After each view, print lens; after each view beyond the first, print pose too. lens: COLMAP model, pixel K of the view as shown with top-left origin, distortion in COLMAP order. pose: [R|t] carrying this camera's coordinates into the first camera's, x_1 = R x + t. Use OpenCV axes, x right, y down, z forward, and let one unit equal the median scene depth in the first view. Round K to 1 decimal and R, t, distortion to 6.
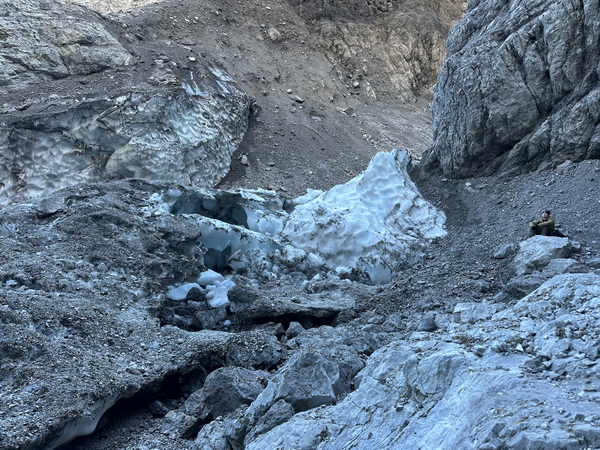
lens RADIAL K [[416.6, 0, 302.6], [0, 416.6, 227.9], [0, 0, 1]] dist [0.040378, -0.065781]
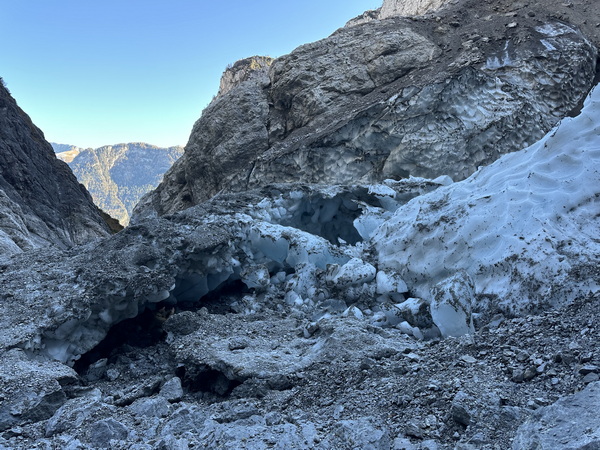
lens RADIAL K [[416.6, 0, 301.2], [0, 416.6, 228.3], [0, 0, 1]] dist [0.040378, -0.065781]
pose [[0.618934, -0.028626, -0.784921, 0.183699], [0.034561, 0.999360, -0.009194, -0.002230], [0.784682, -0.021438, 0.619527, 0.207648]]
